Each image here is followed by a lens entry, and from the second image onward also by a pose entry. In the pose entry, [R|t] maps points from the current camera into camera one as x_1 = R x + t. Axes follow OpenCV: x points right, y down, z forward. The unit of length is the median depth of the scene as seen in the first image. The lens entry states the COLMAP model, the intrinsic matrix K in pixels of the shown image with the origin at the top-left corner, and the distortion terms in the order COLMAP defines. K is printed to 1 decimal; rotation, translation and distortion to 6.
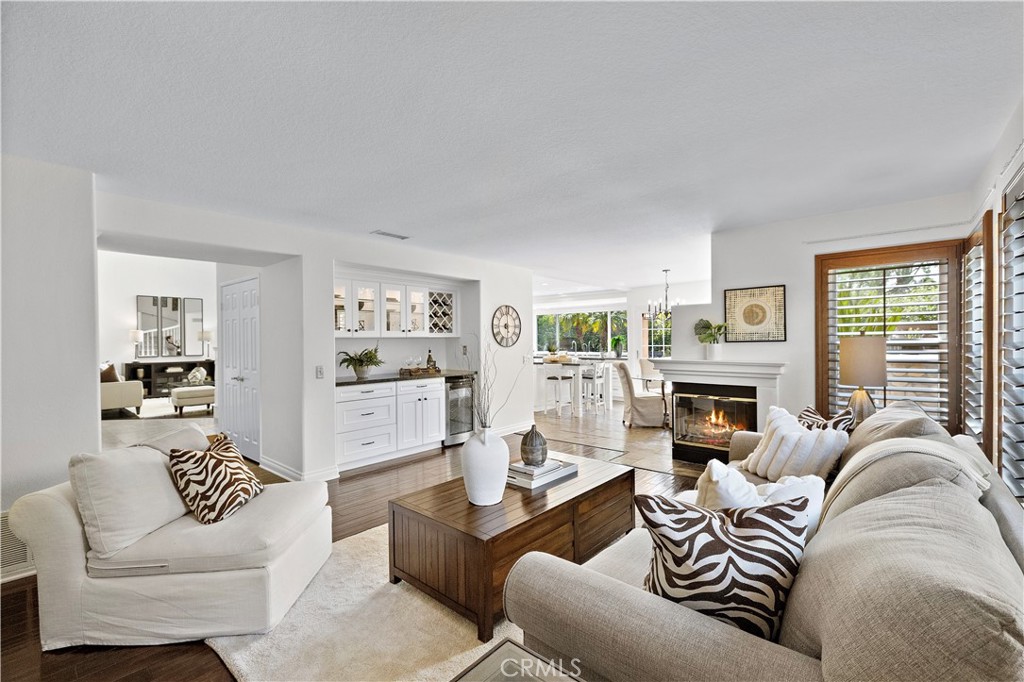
lens RADIAL K [[431.4, 0, 512.0], [0, 431.4, 341.0], [0, 0, 1]] dist [0.001186, -0.002648]
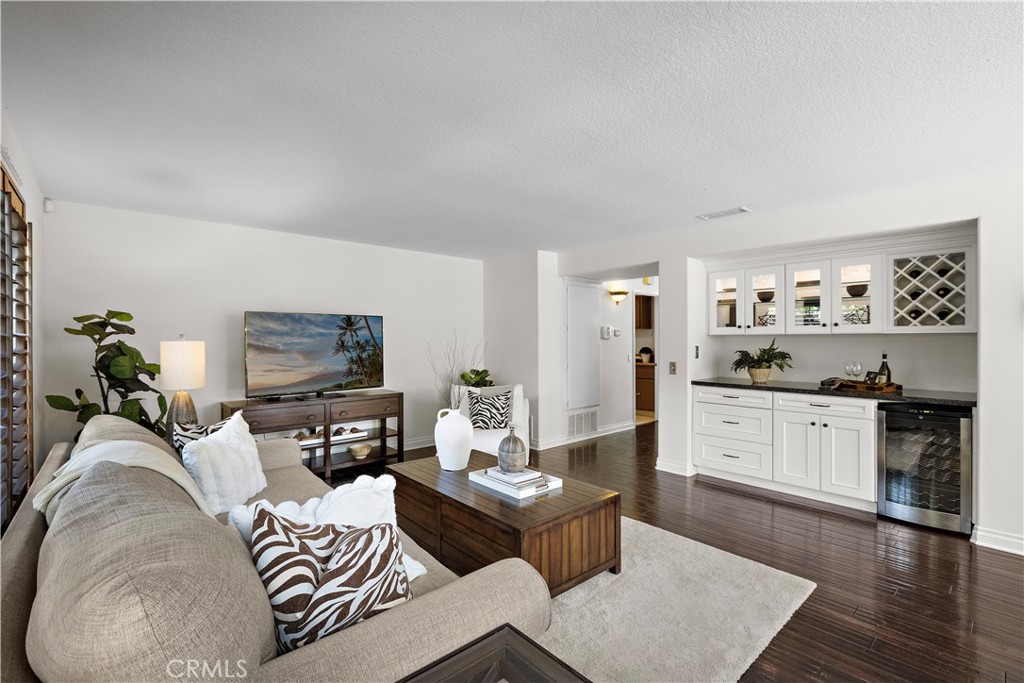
lens RADIAL K [[458.6, 0, 520.9], [0, 458.6, 340.6], [0, 0, 1]] dist [0.001900, -0.000191]
pose [[-0.087364, 0.012837, -0.996094, 0.614911], [-0.004309, 0.999903, 0.013264, -0.006457], [0.996167, 0.005451, -0.087300, 0.648917]]
